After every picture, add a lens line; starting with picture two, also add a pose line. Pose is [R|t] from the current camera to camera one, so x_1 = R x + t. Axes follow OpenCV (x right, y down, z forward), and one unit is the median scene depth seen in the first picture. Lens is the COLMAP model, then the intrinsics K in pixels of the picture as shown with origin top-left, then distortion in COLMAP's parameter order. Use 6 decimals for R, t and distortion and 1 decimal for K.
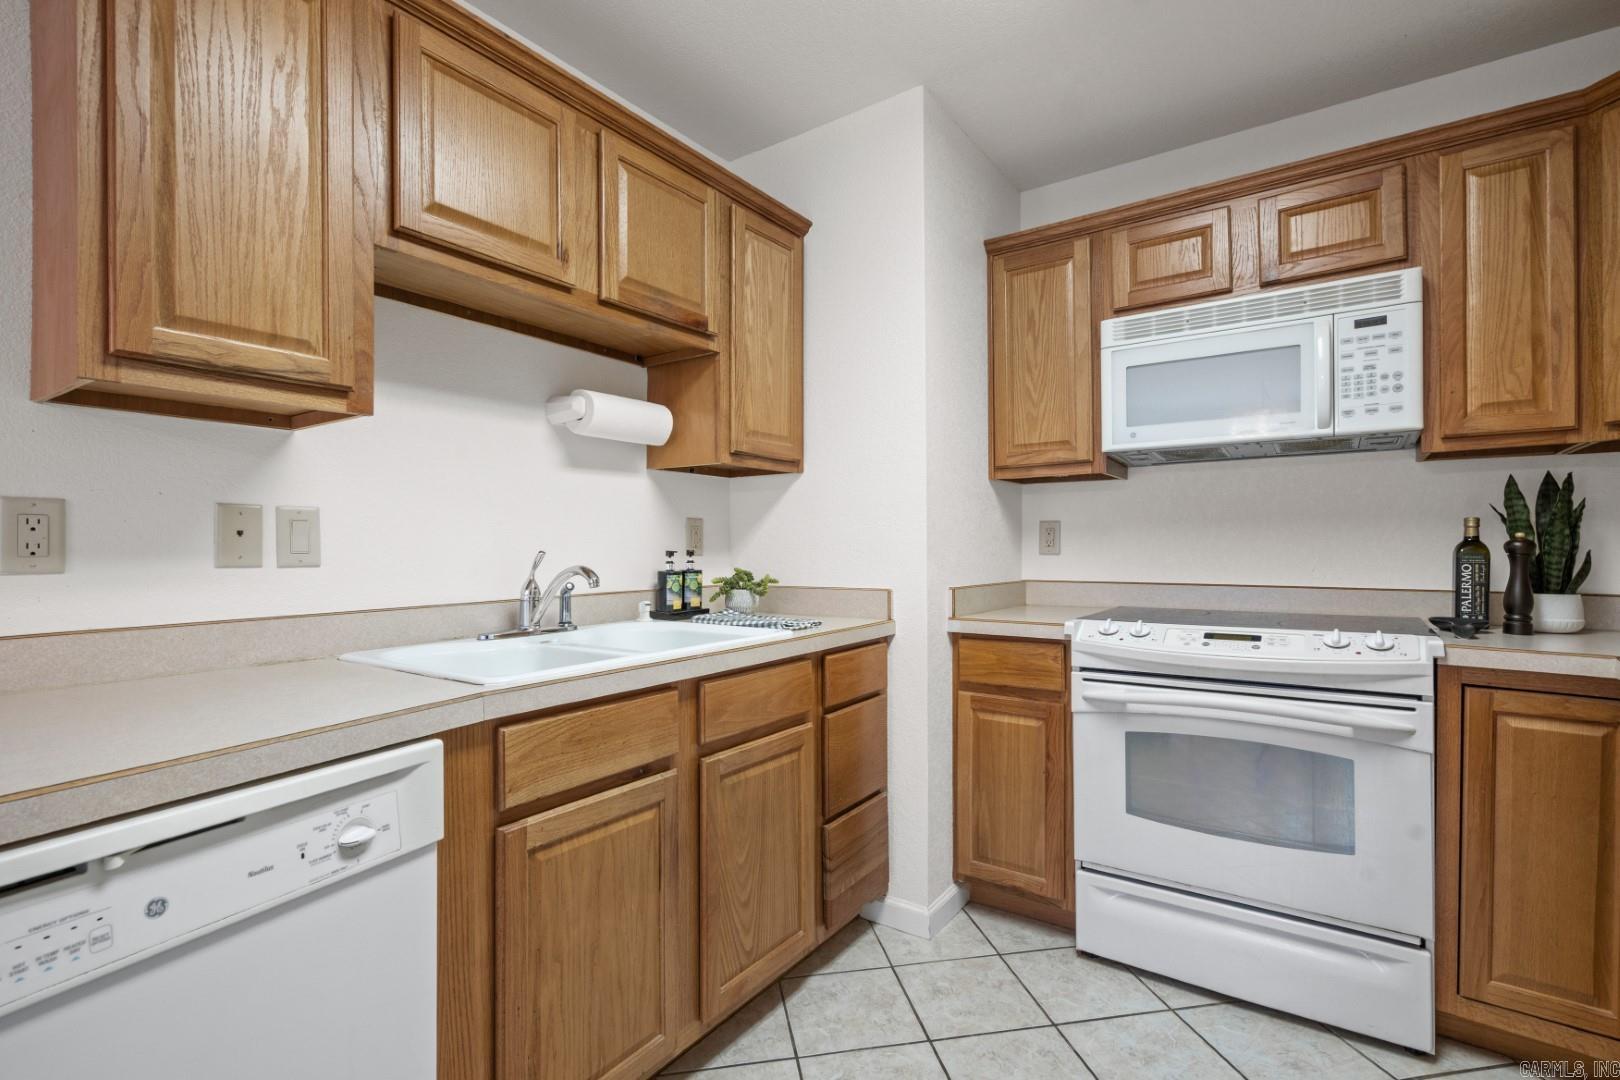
lens RADIAL K [[754.5, 0, 812.4], [0, 754.5, 548.3], [0, 0, 1]] dist [0.000459, 0.000208]
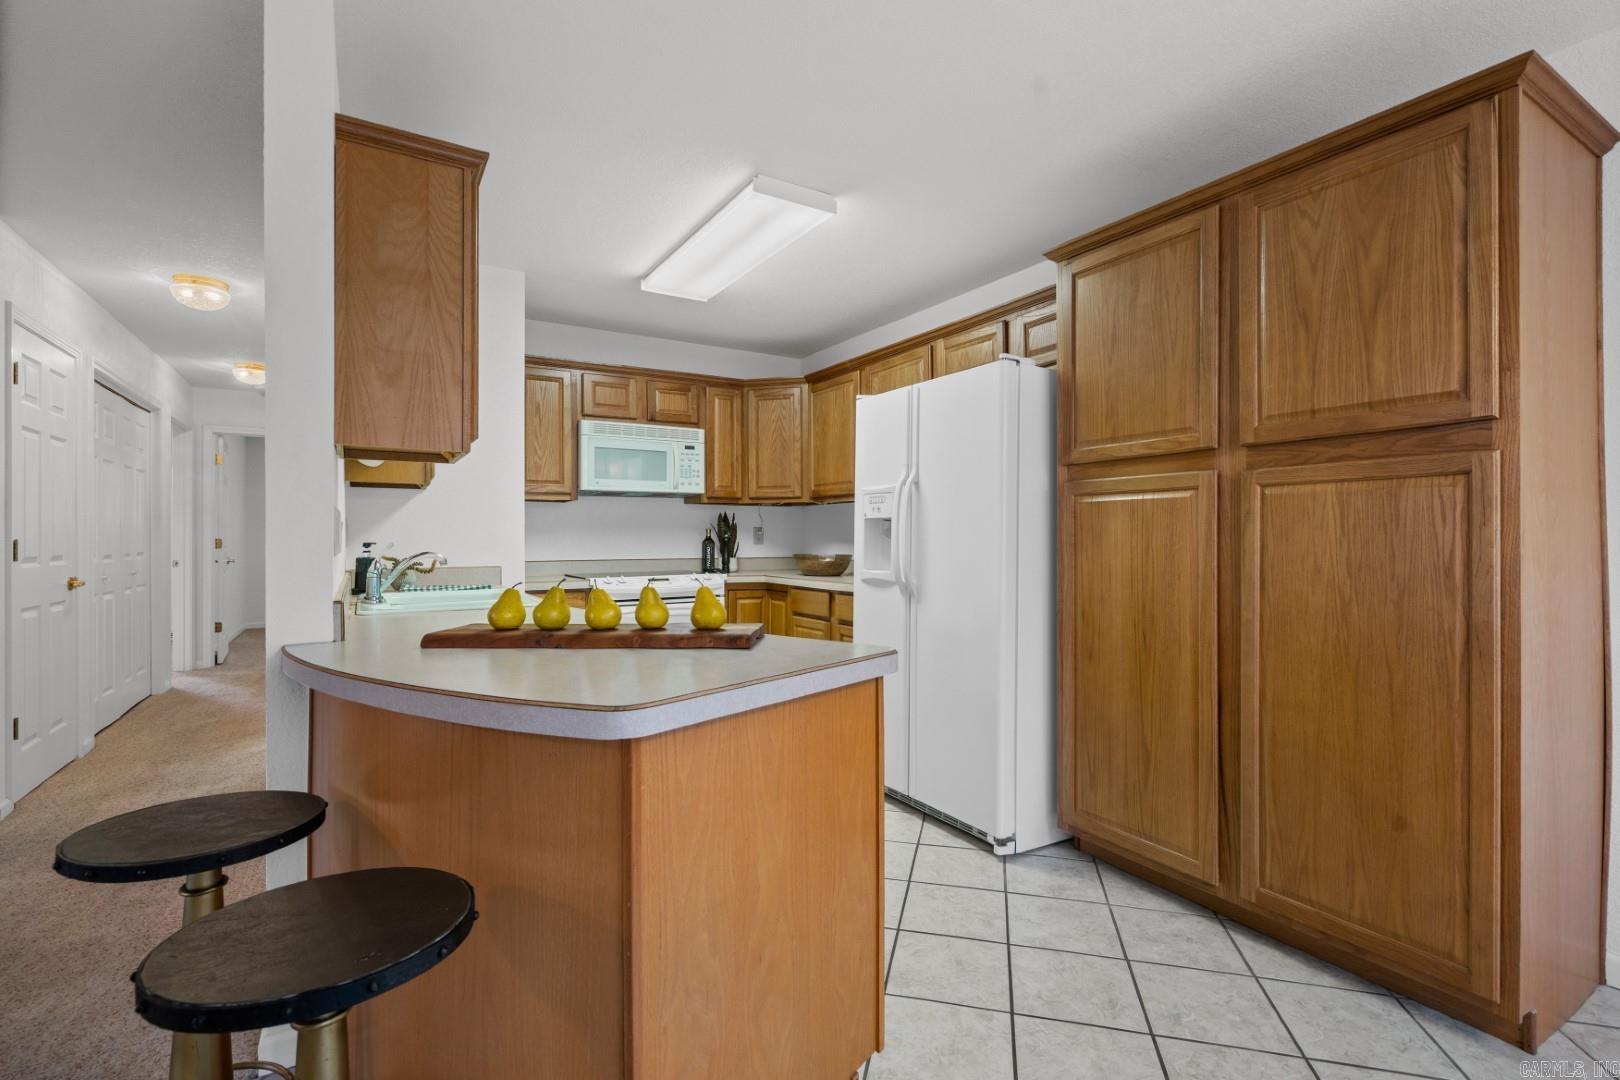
lens RADIAL K [[737.6, 0, 804.8], [0, 737.6, 536.0], [0, 0, 1]] dist [0.000875, 0.000427]
pose [[0.406297, 0.006735, 0.913716, -1.277822], [0.005034, 0.999941, -0.009609, 0.009078], [-0.913727, 0.008504, 0.406239, -0.300551]]
